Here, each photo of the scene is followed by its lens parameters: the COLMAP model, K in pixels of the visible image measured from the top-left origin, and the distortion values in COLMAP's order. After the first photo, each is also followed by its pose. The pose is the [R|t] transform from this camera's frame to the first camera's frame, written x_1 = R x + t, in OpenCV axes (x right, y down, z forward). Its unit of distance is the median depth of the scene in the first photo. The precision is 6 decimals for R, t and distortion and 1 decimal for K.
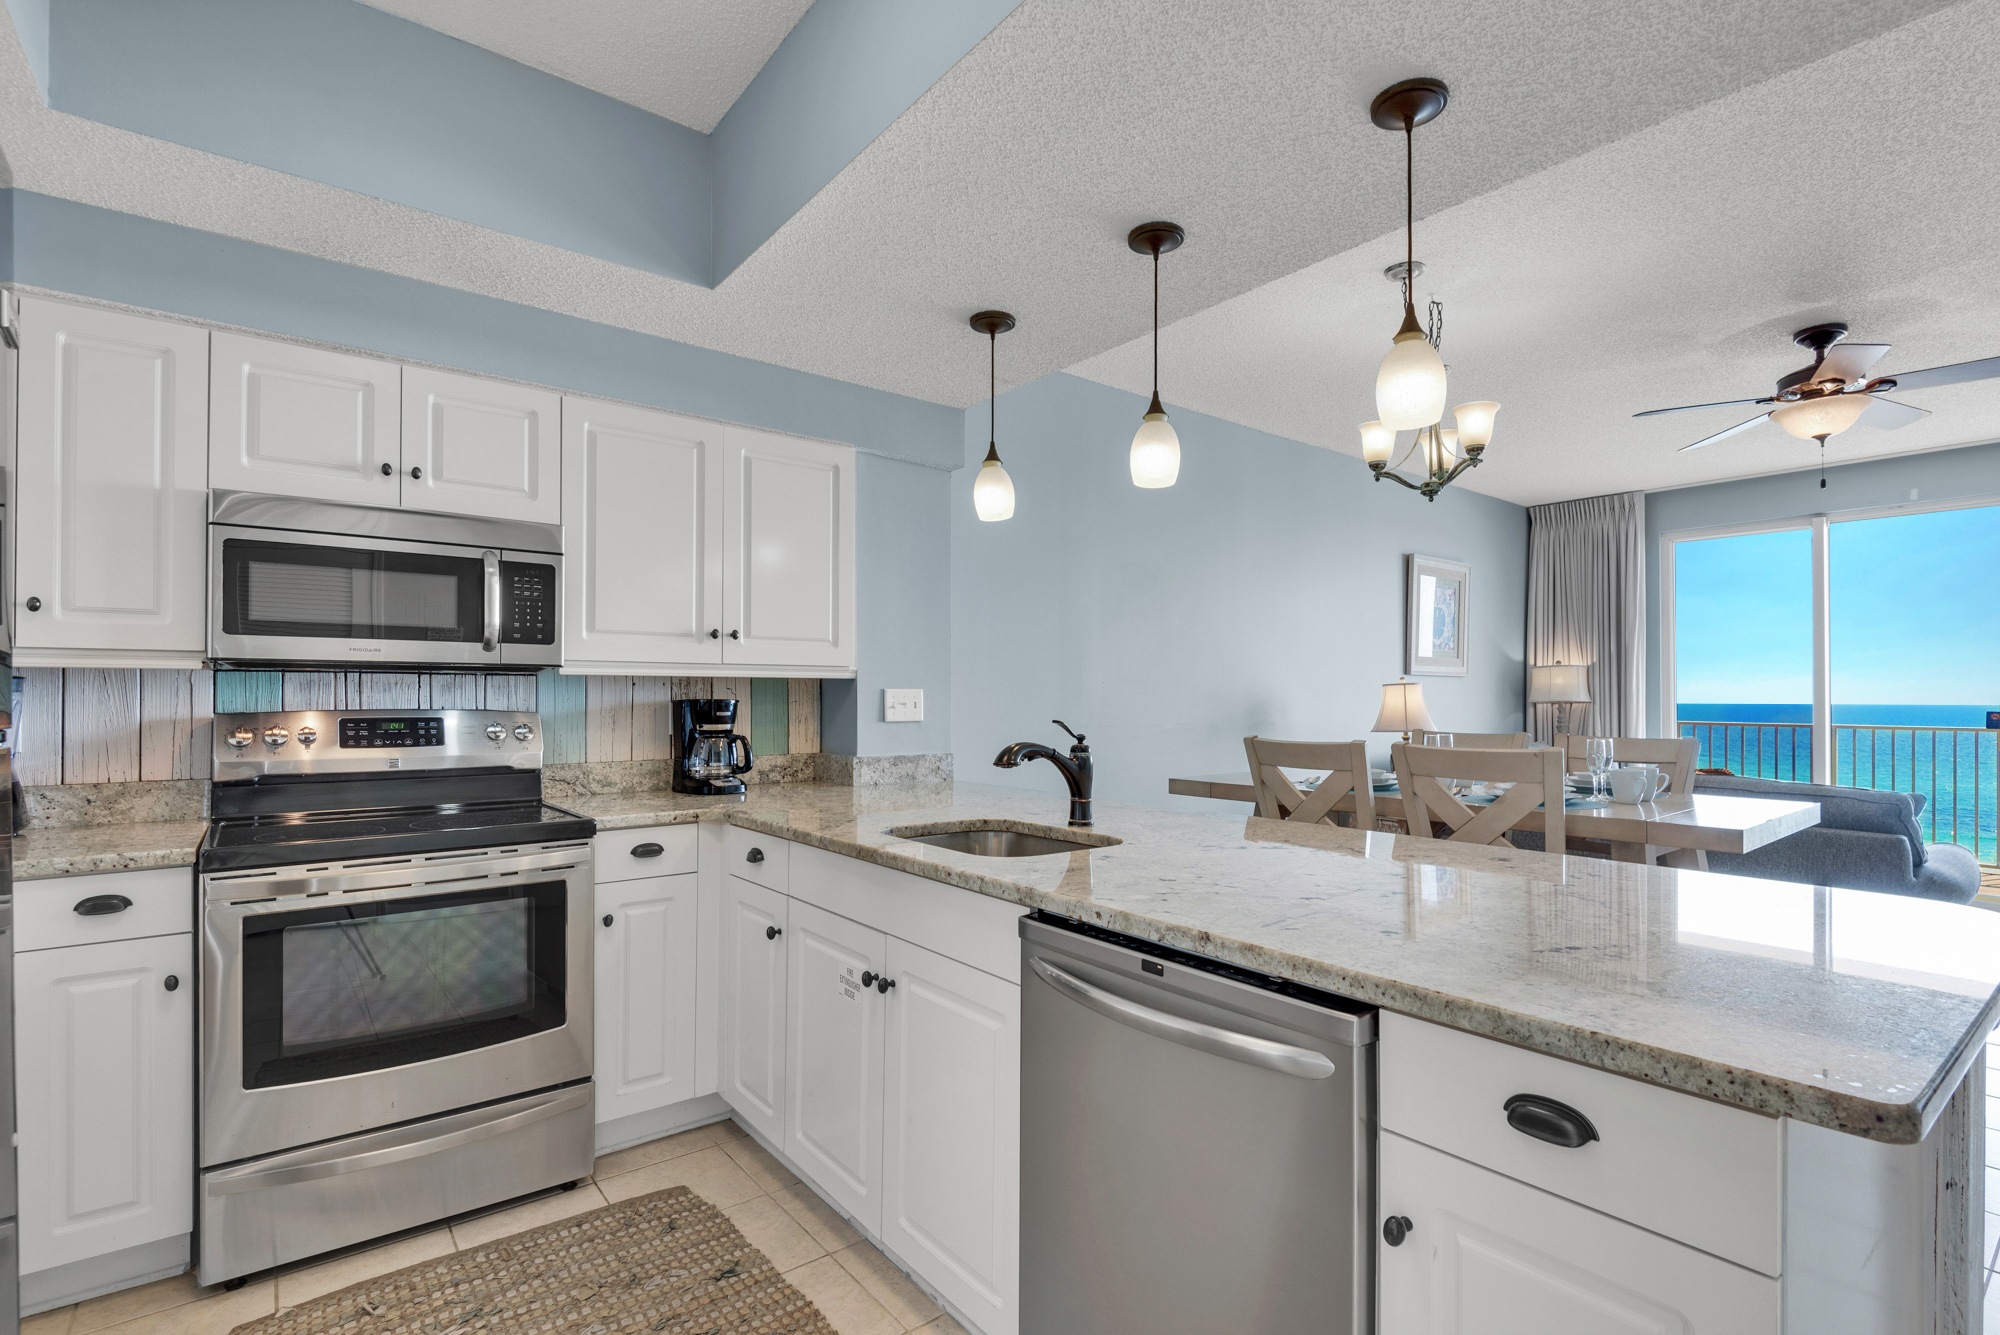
lens RADIAL K [[946.6, 0, 978.1], [0, 946.6, 715.7], [0, 0, 1]] dist [-0.001566, 0.000123]
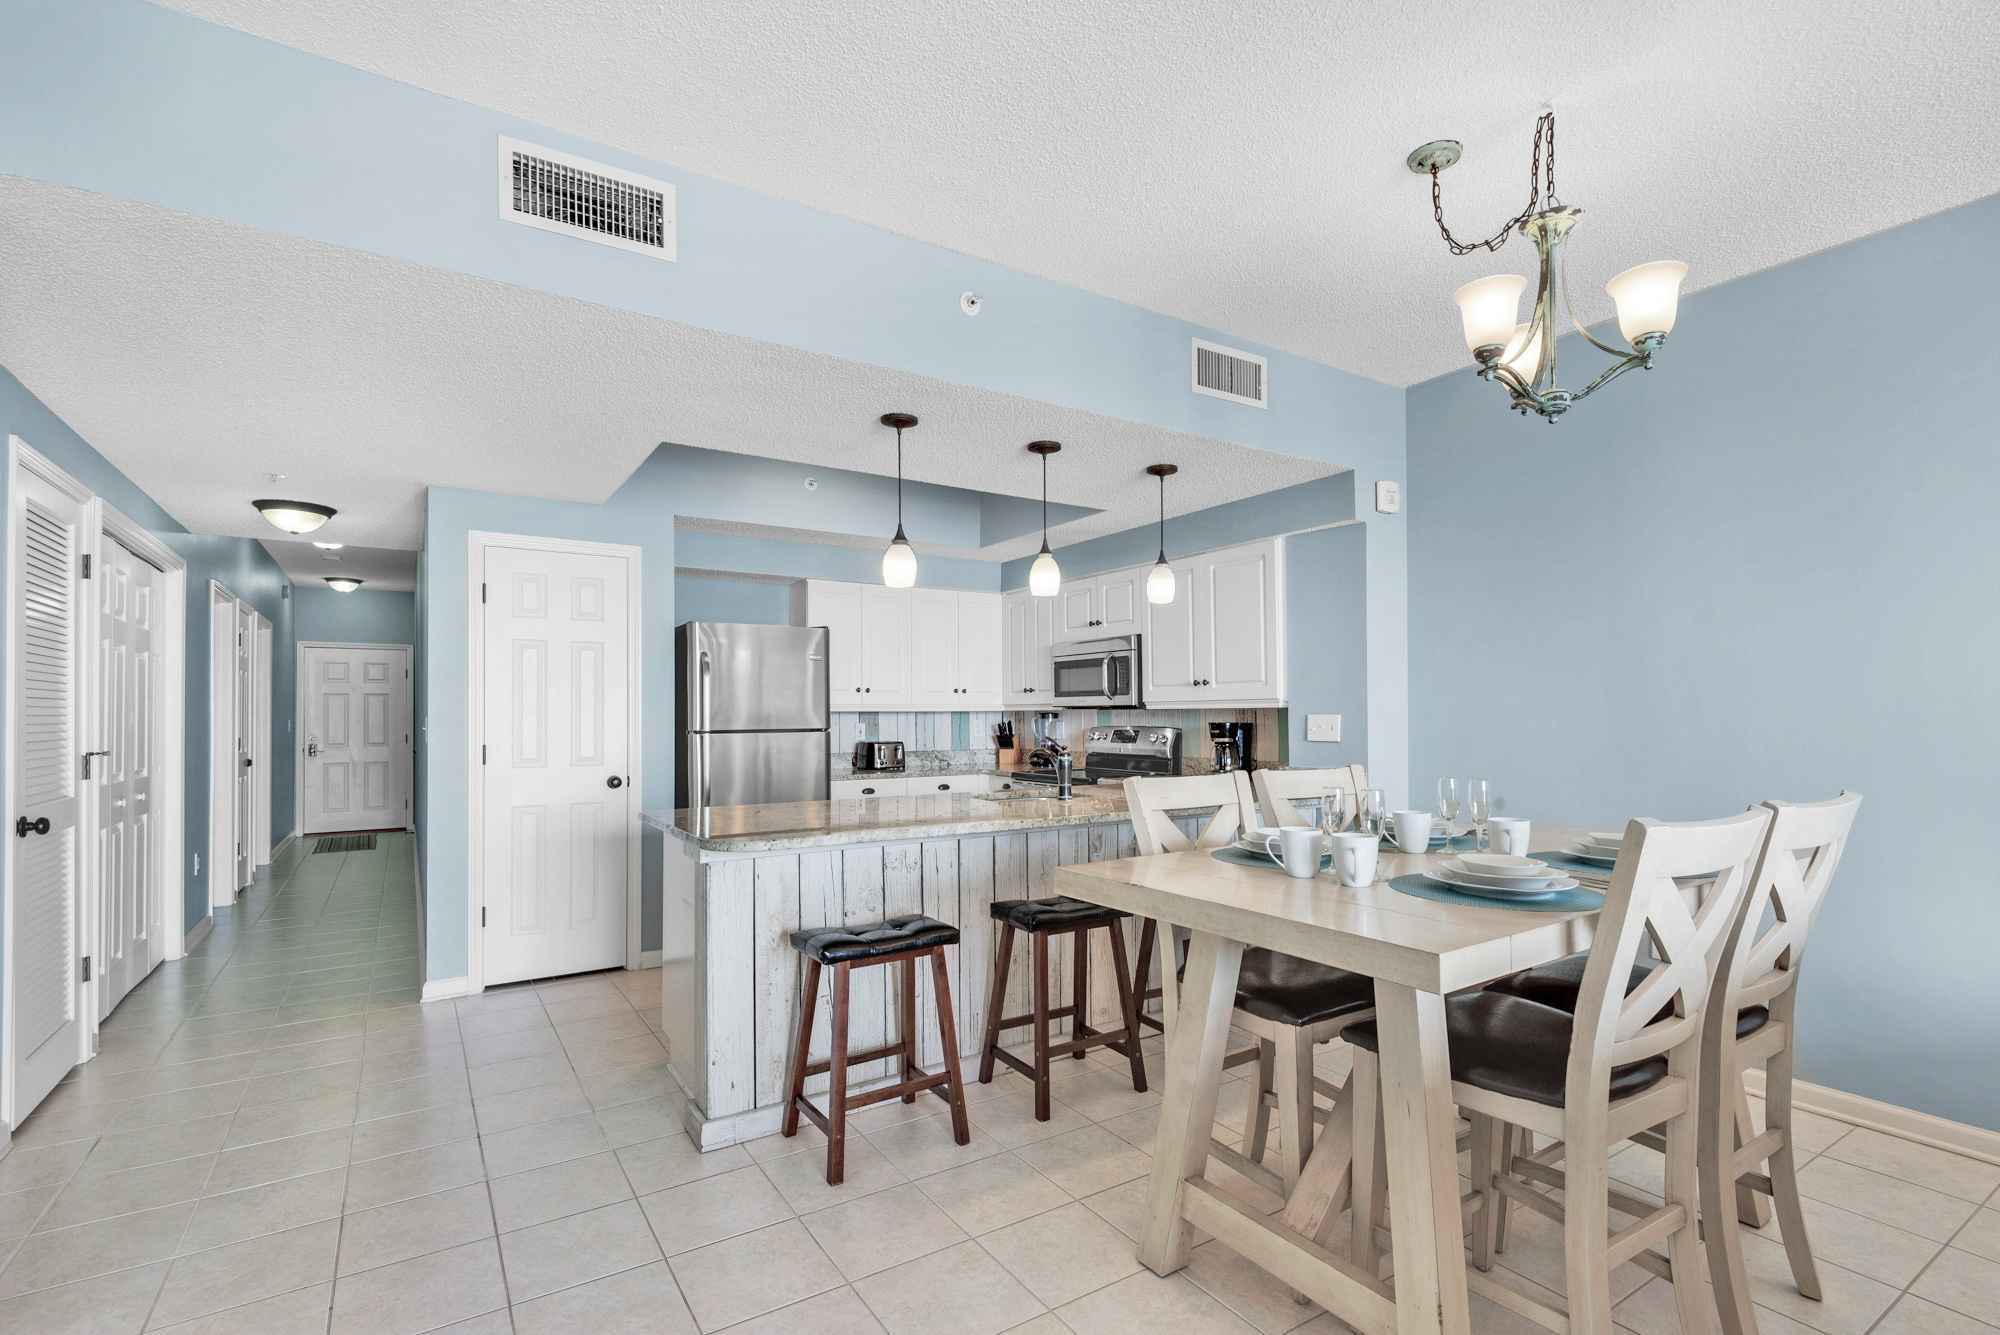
lens RADIAL K [[918.7, 0, 996.6], [0, 918.7, 713.6], [0, 0, 1]] dist [0.013709, -0.002513]
pose [[-0.081194, -0.000521, -0.996698, 1.471356], [-0.010398, 0.999946, 0.000324, -0.032869], [0.996644, 0.010390, -0.081195, 0.855818]]
